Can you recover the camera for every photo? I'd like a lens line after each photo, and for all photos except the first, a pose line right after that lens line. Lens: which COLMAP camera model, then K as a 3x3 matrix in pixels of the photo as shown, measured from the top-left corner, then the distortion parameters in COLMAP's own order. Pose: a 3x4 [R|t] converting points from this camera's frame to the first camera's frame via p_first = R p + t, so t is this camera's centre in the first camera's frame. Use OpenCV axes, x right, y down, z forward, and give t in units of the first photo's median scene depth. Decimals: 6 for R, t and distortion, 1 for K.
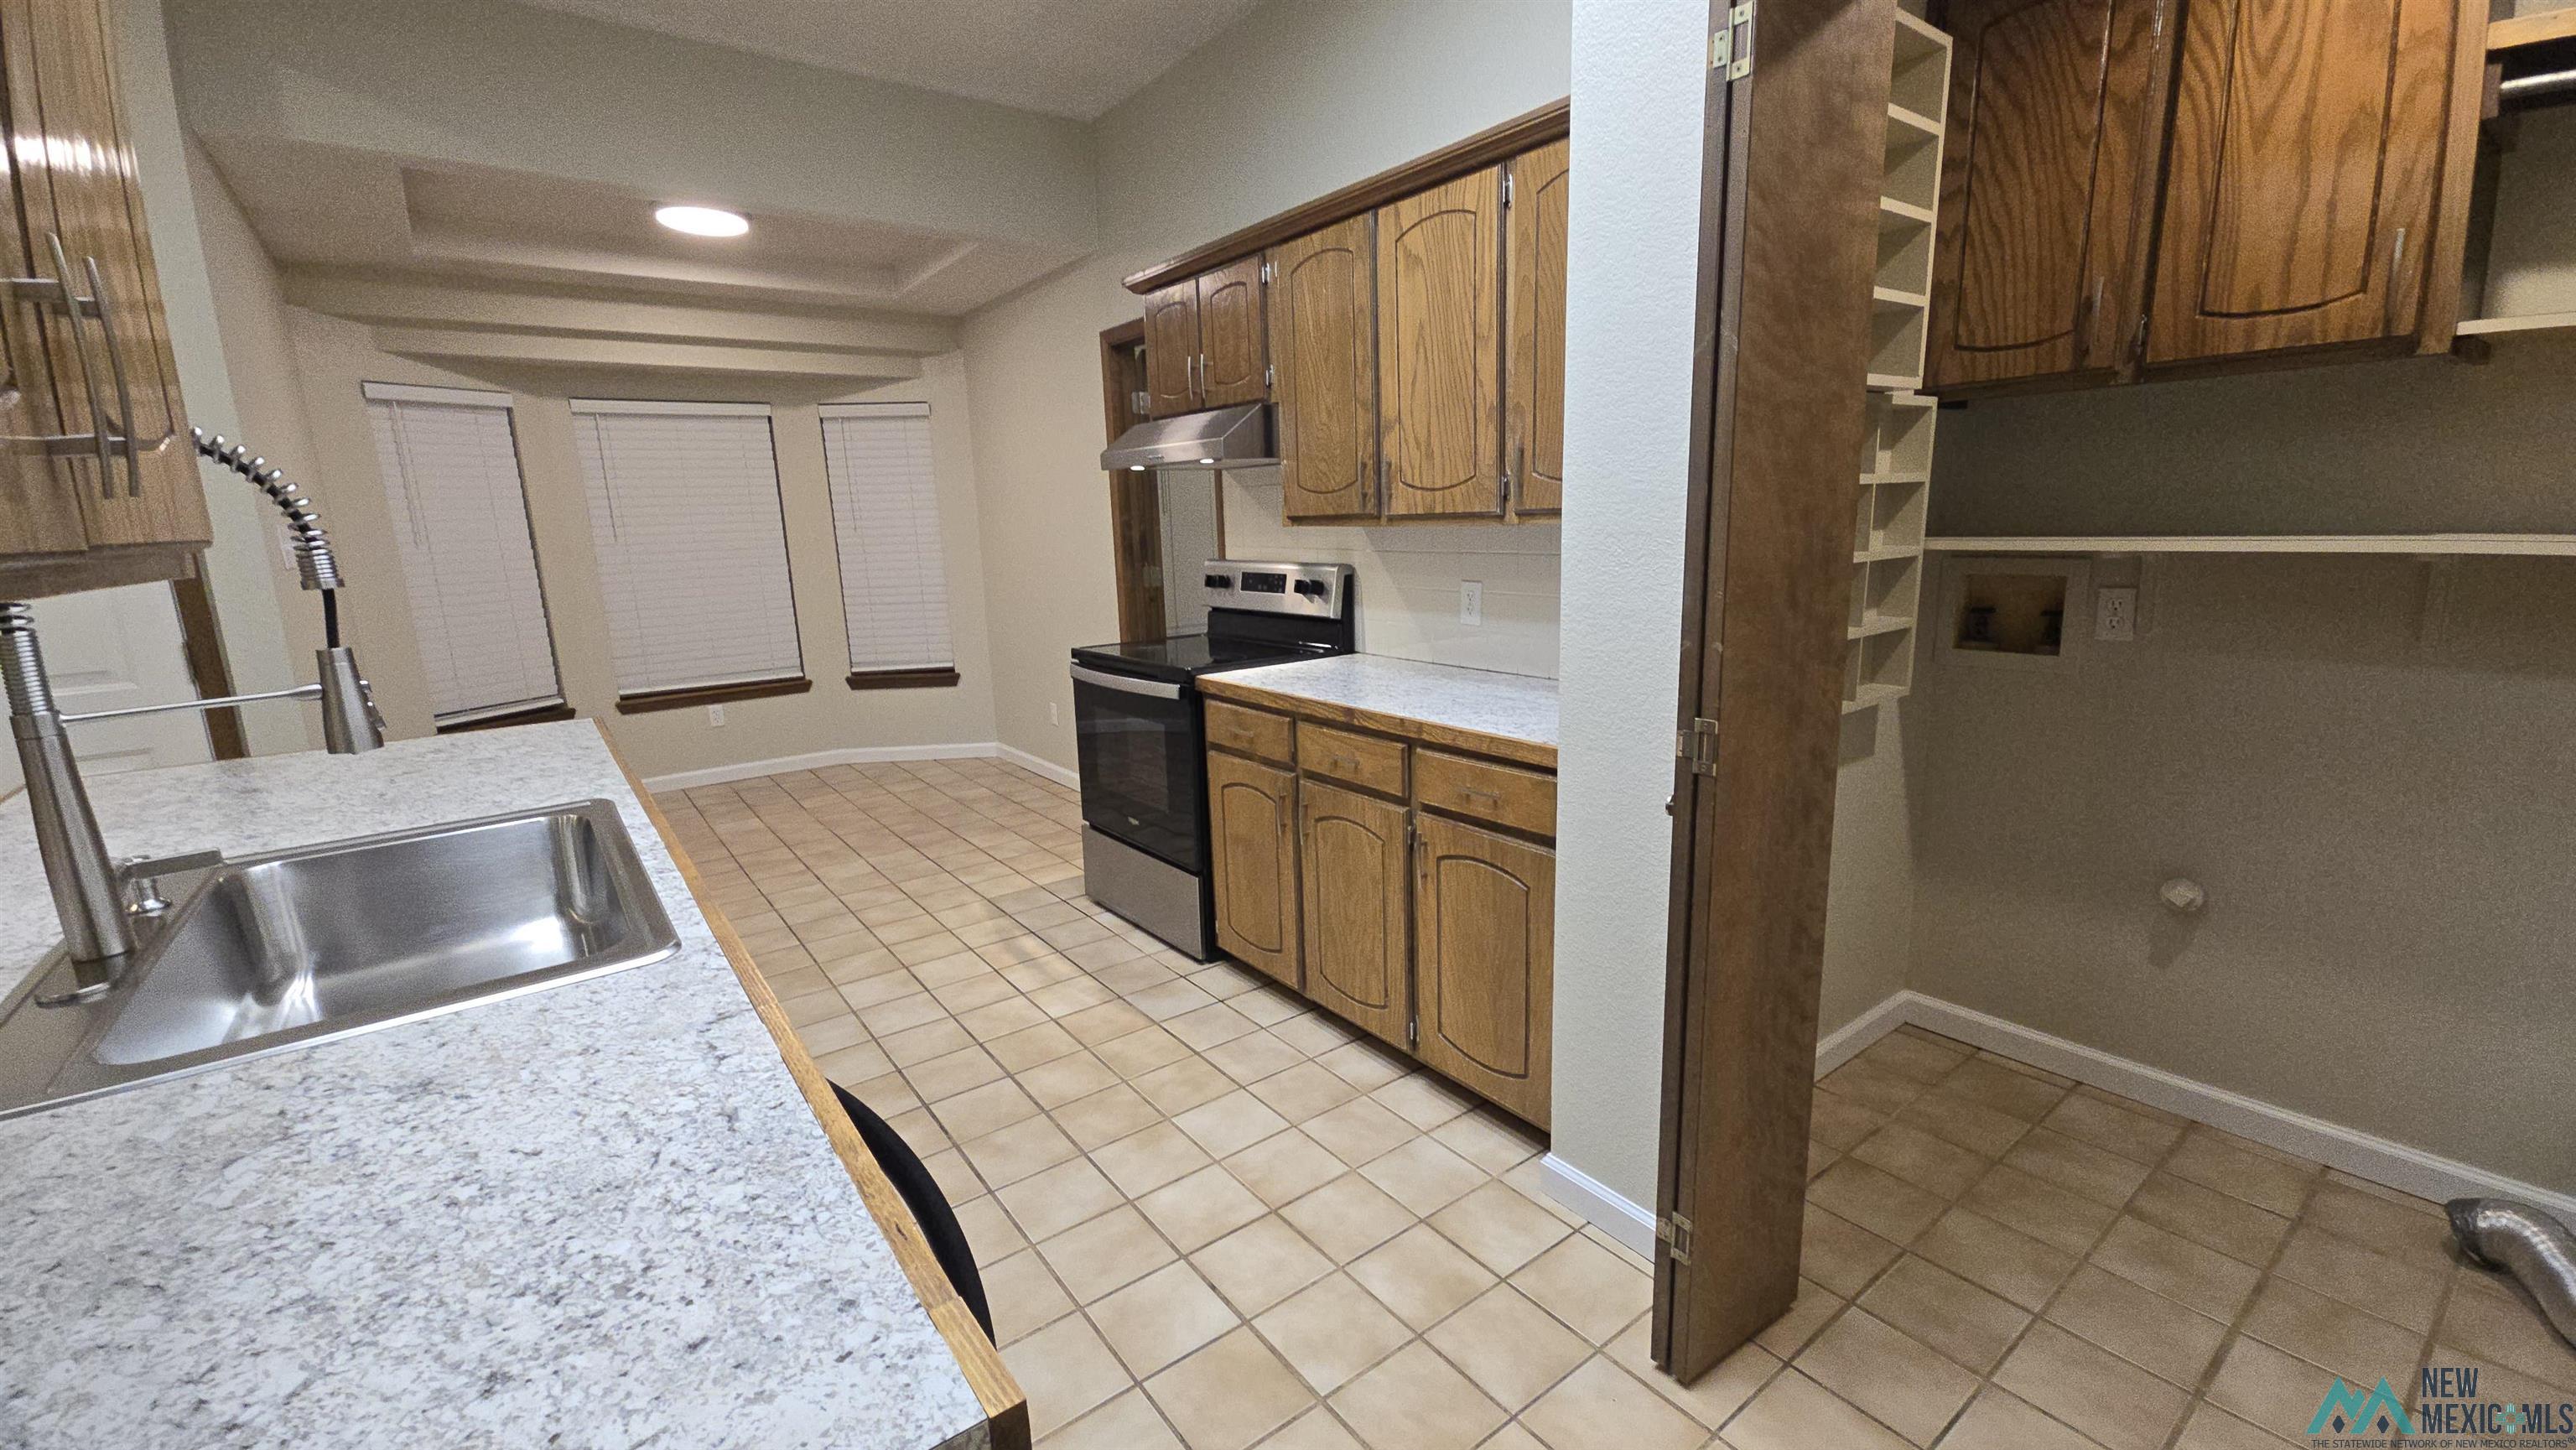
lens RADIAL K [[1042.2, 0, 1290.9], [0, 1042.2, 734.1], [0, 0, 1]] dist [0.001226, -0.000648]
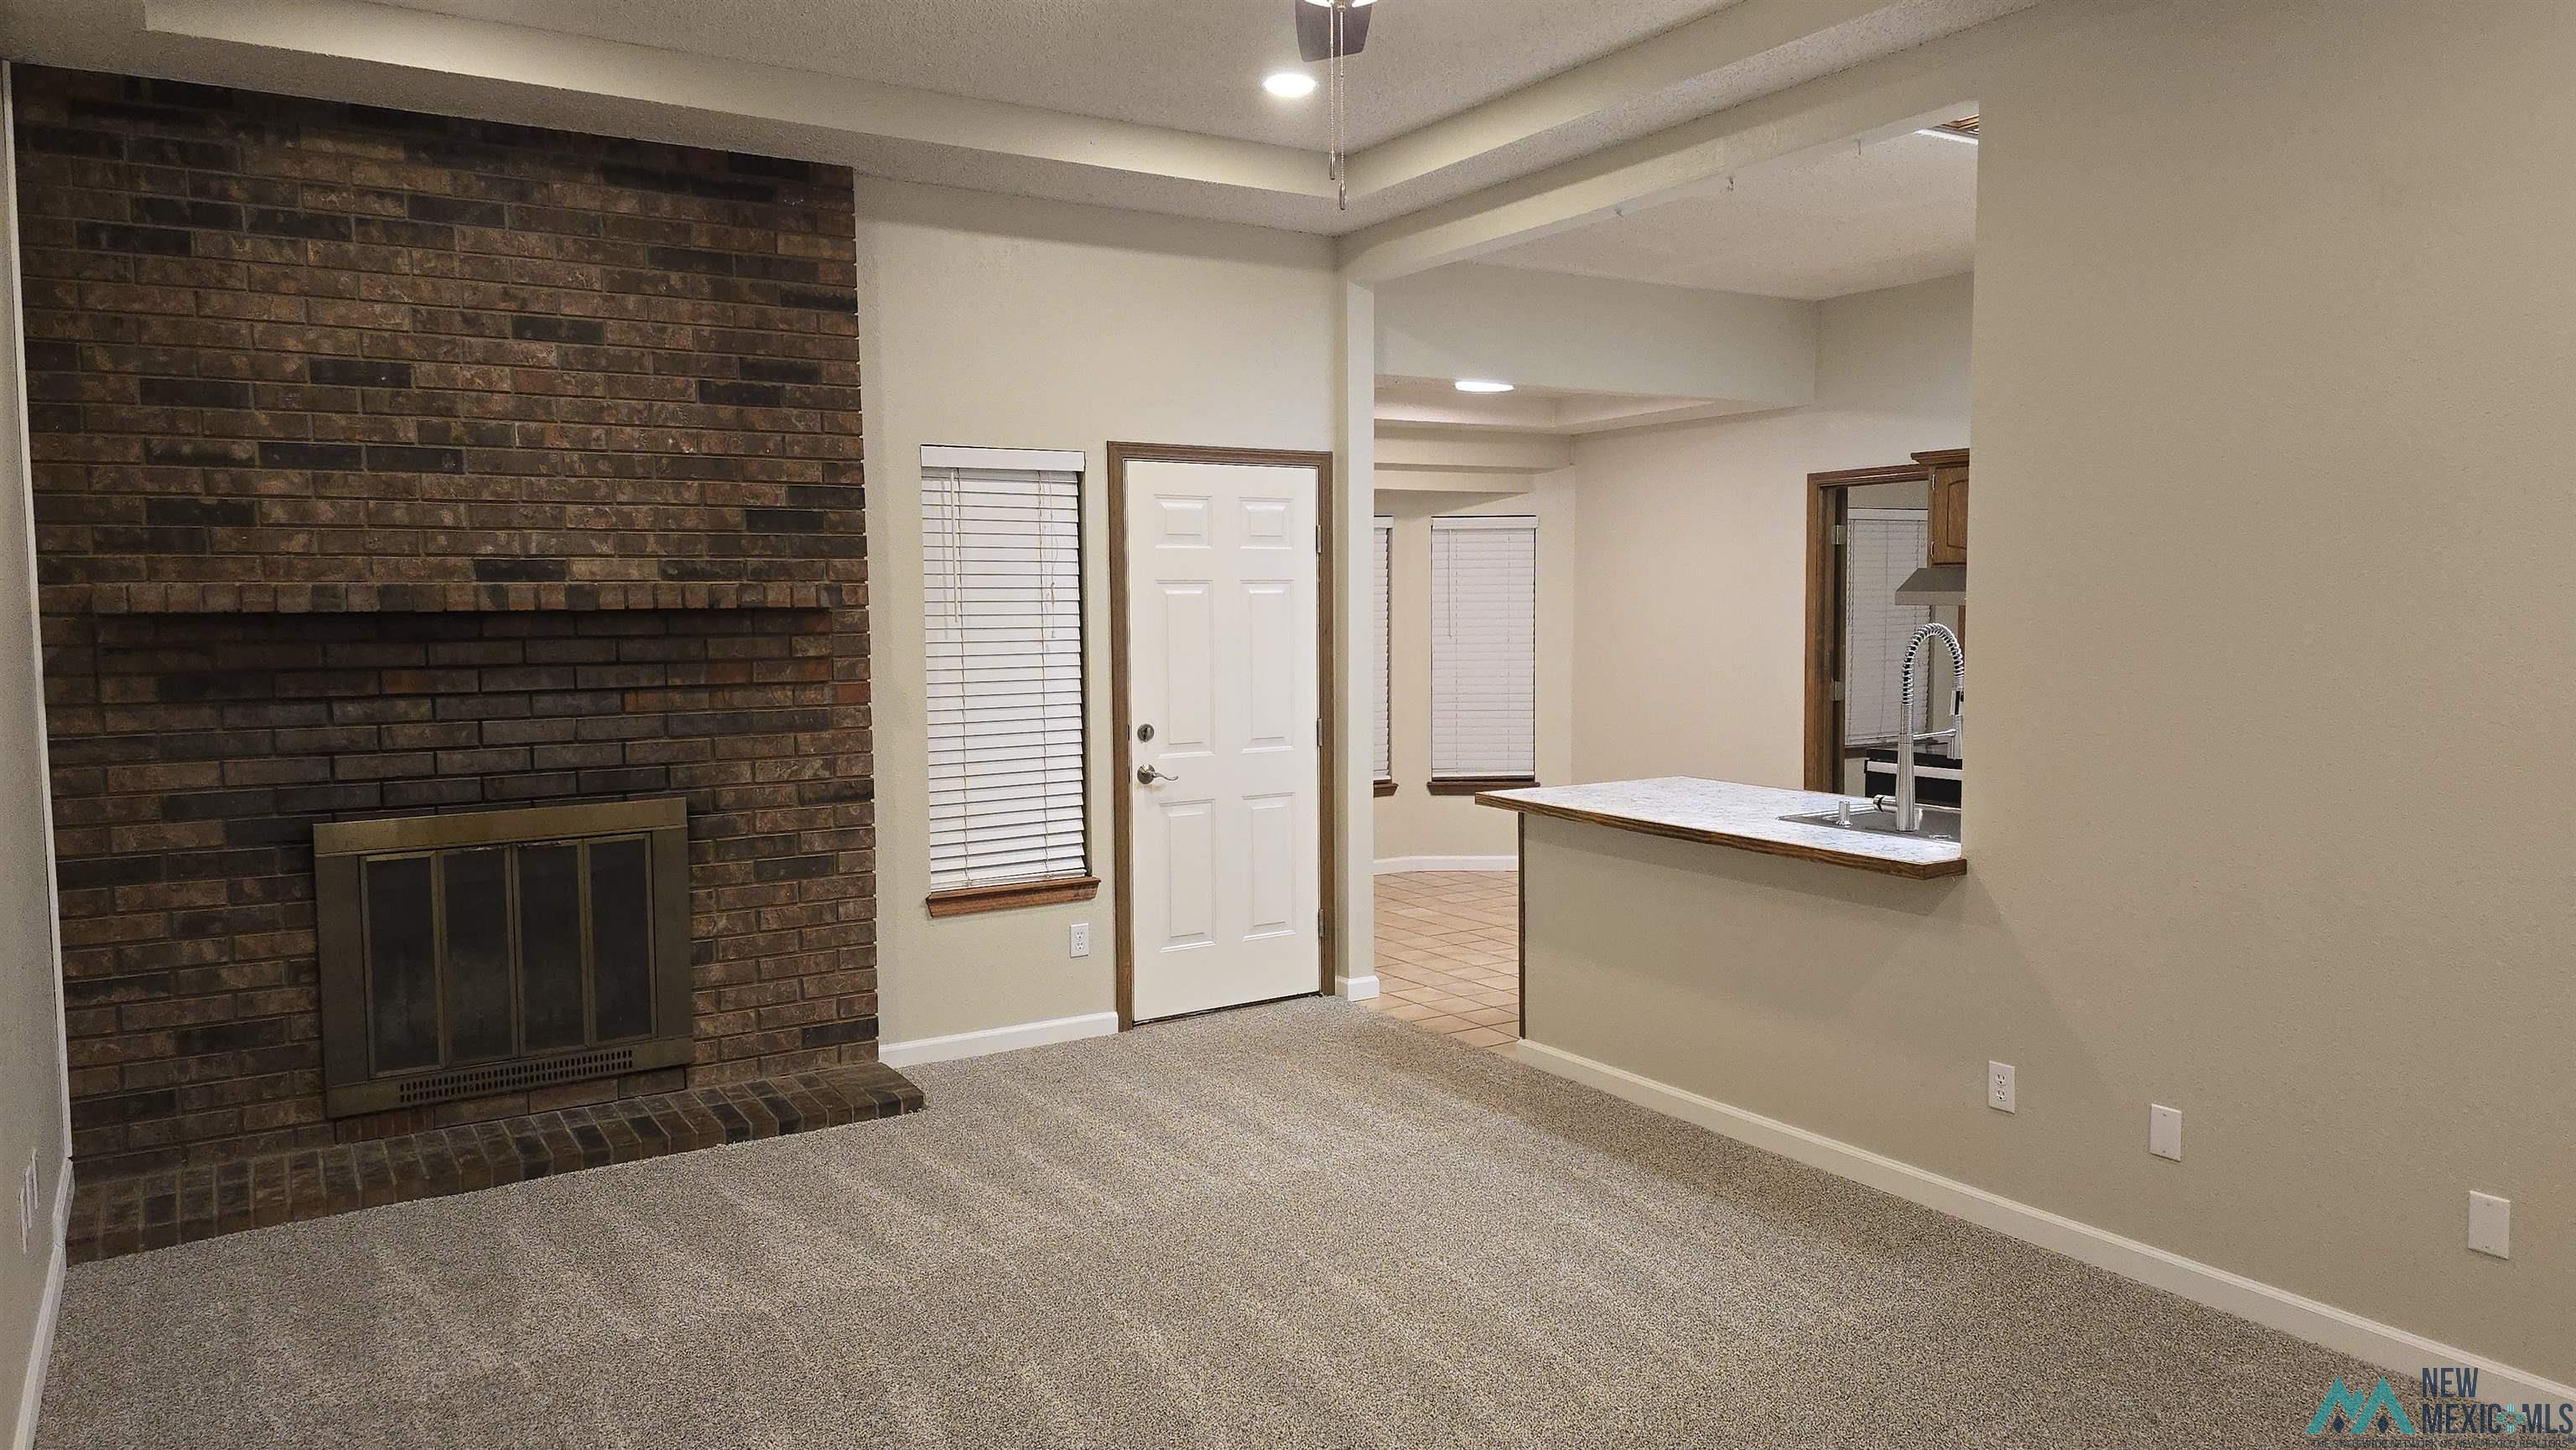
lens RADIAL K [[1712.8, 0, 1301.2], [0, 1712.8, 720.3], [0, 0, 1]] dist [0.059206, -0.057994]
pose [[0.996441, 0.027361, -0.079733, -0.667192], [-0.037677, 0.990679, -0.130906, 0.163832], [0.075408, 0.133444, 0.988183, -0.980510]]
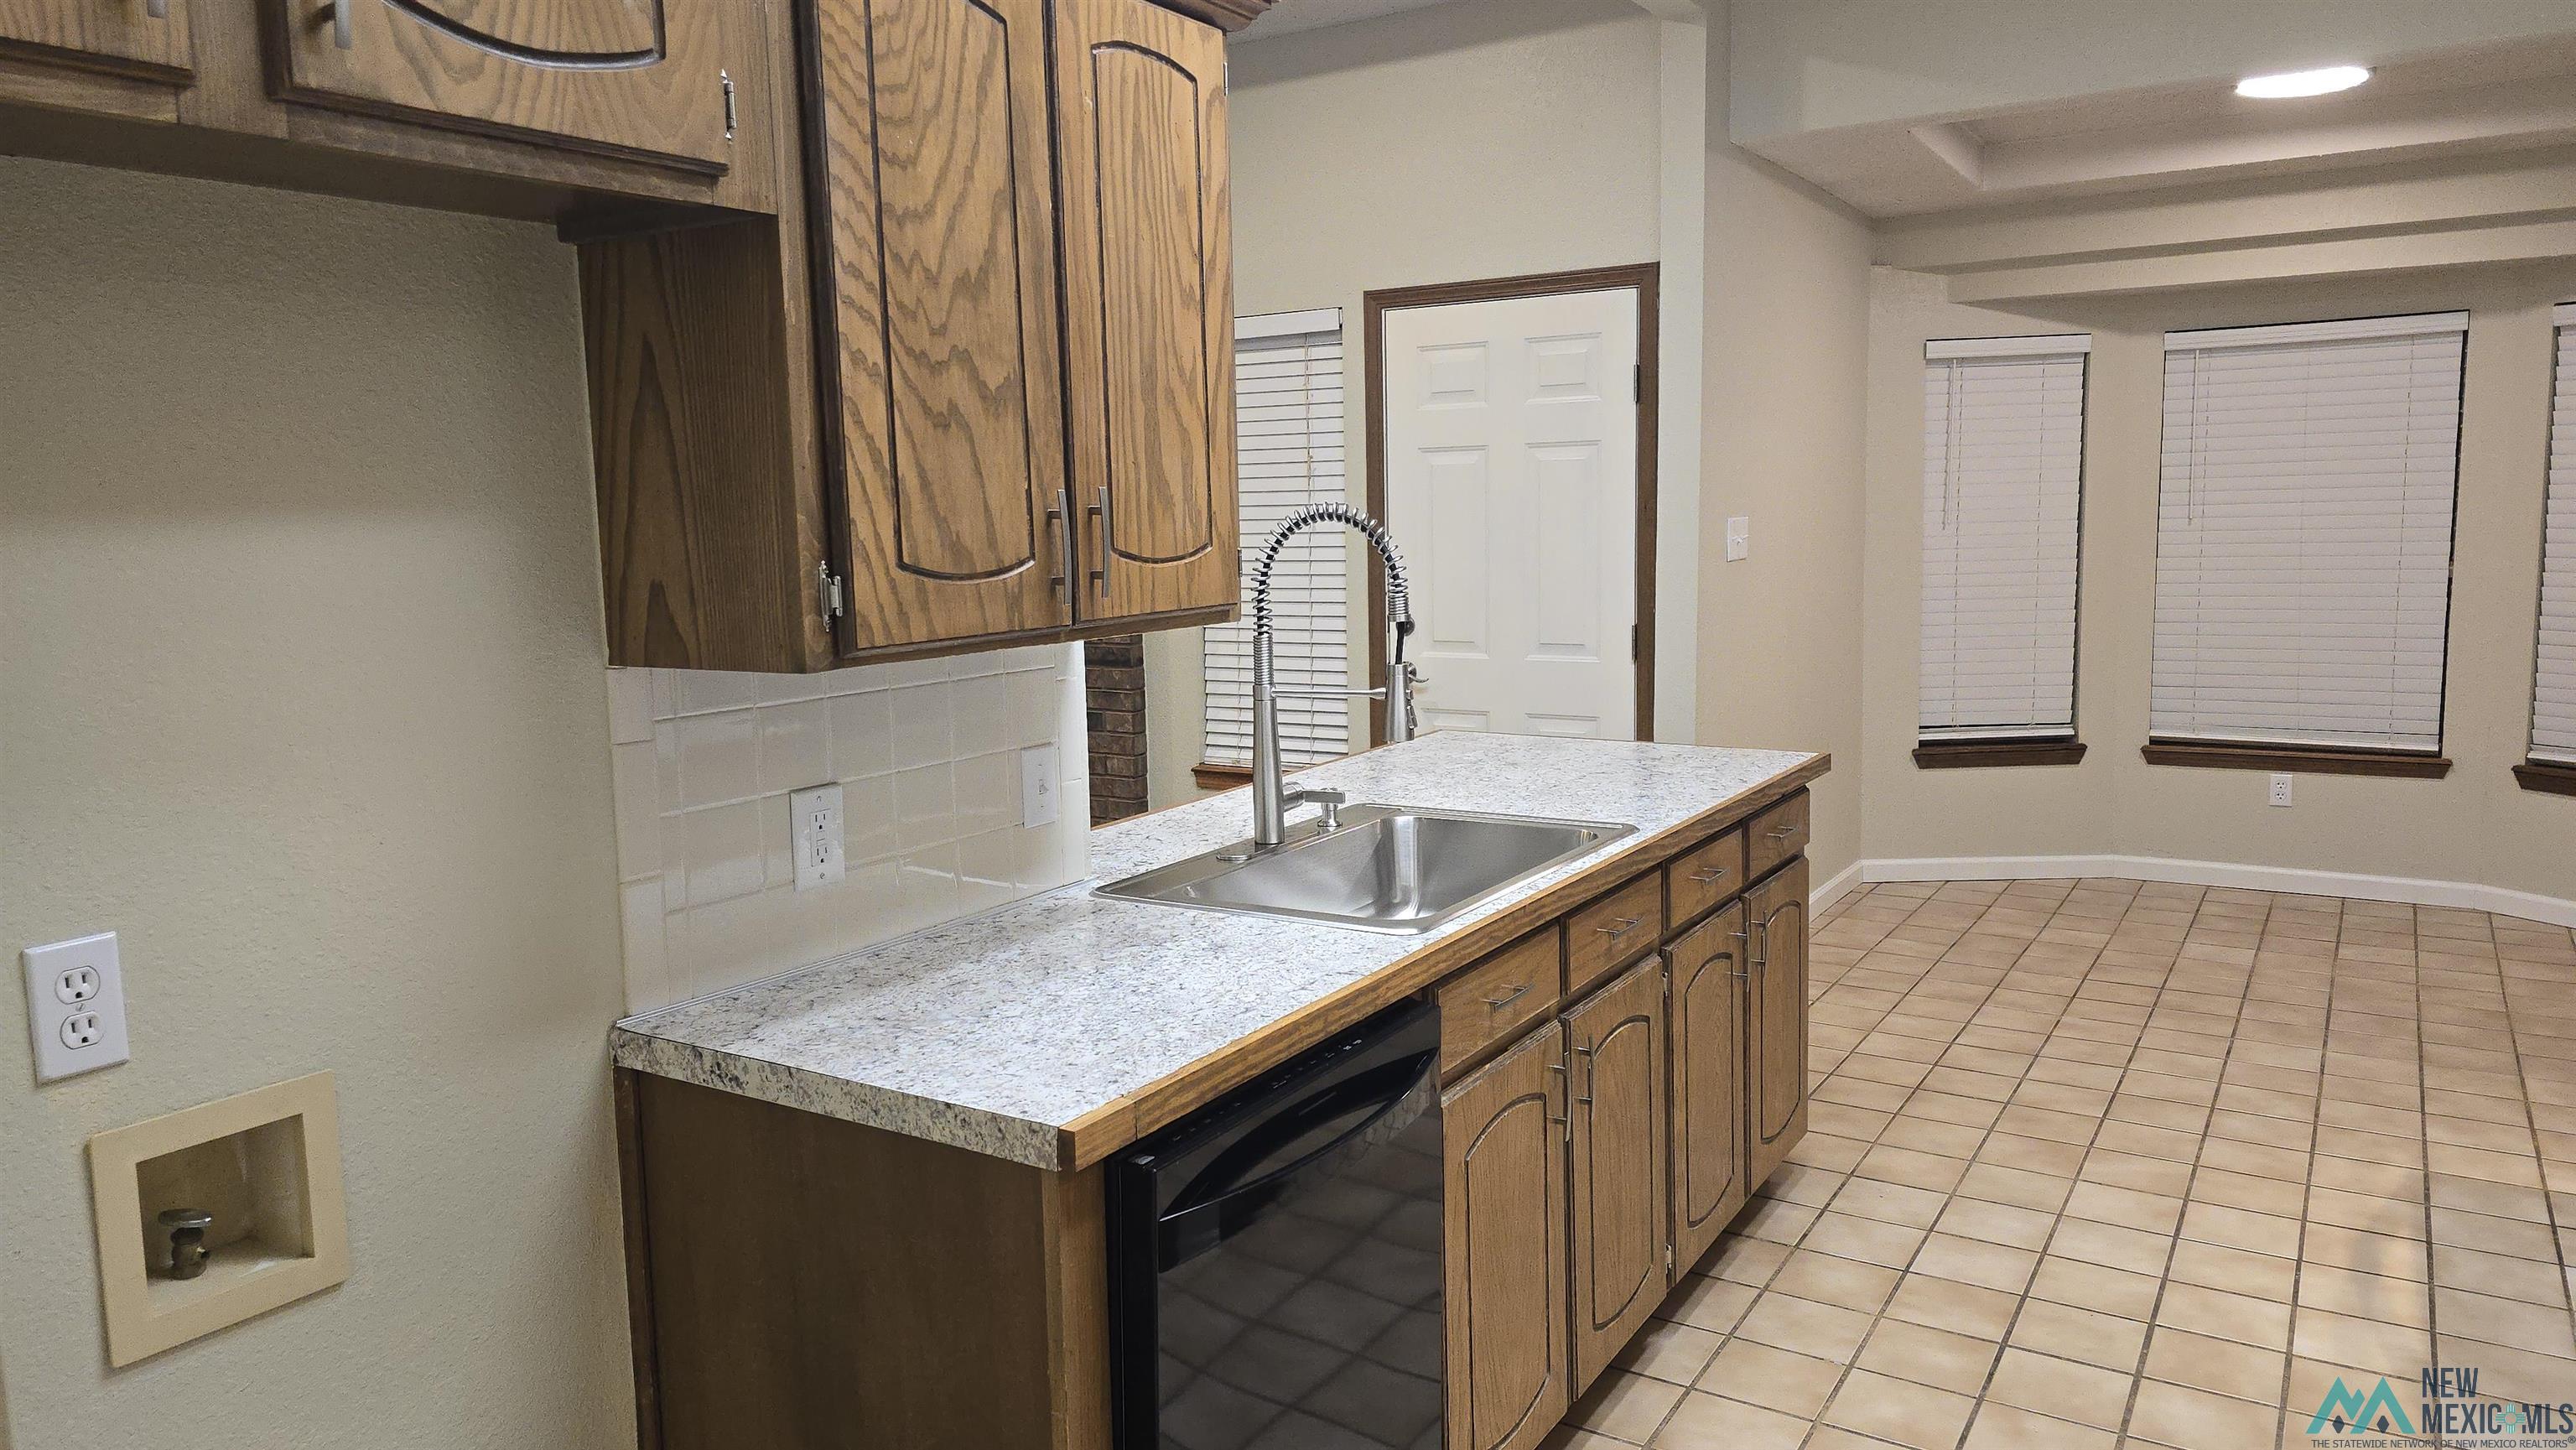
lens RADIAL K [[1712.8, 0, 1286.8], [0, 1712.8, 710.4], [0, 0, 1]] dist [0.059206, -0.057994]
pose [[0.351801, 0.136361, -0.926090, 0.354965], [-0.182226, 0.980382, 0.075131, -0.052290], [0.918167, 0.142326, 0.369748, 0.017392]]
